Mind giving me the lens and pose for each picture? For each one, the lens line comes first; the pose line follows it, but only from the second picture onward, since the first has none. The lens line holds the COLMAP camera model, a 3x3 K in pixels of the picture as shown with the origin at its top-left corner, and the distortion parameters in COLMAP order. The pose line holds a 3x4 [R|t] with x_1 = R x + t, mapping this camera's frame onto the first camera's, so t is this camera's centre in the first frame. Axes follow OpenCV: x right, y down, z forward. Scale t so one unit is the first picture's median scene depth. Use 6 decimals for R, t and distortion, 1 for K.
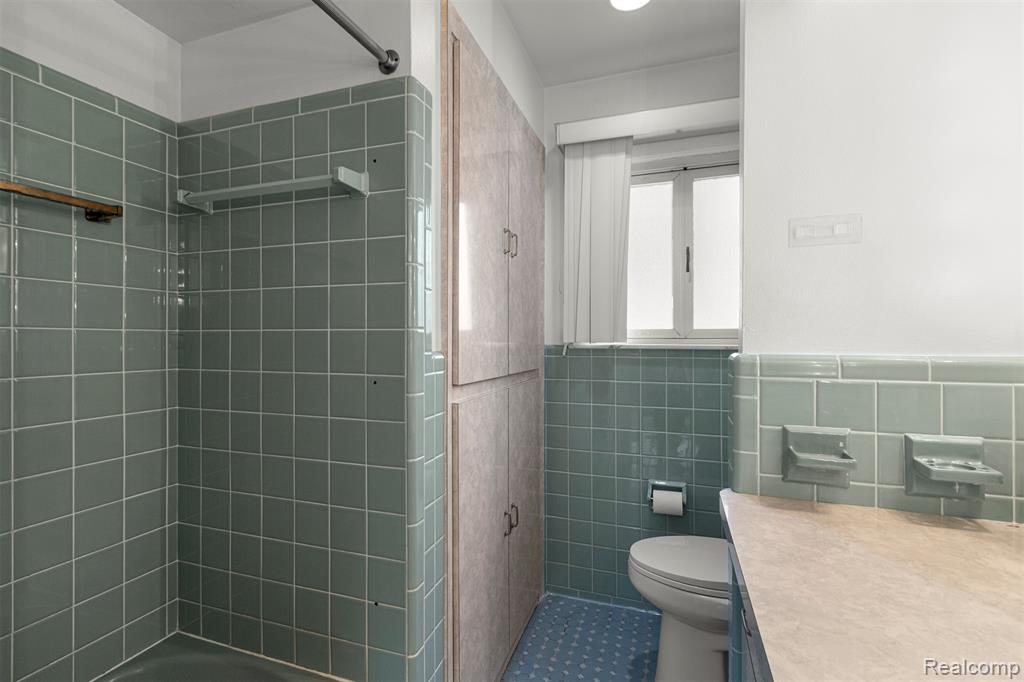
lens RADIAL K [[473.9, 0, 505.3], [0, 473.9, 334.5], [0, 0, 1]] dist [0.004099, 0.000427]
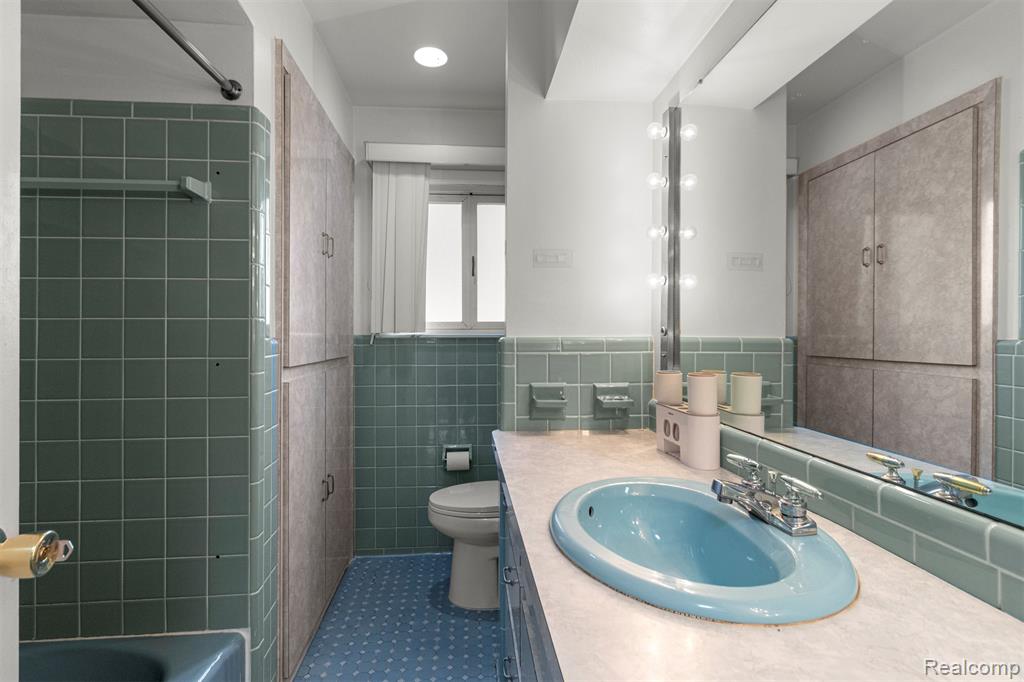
lens RADIAL K [[473.9, 0, 504.7], [0, 473.9, 326.0], [0, 0, 1]] dist [0.004099, 0.000427]
pose [[0.909174, 0.001869, 0.416412, -0.095641], [0.000702, 0.999982, -0.006021, 0.011859], [-0.416415, 0.005766, 0.909156, -0.271640]]
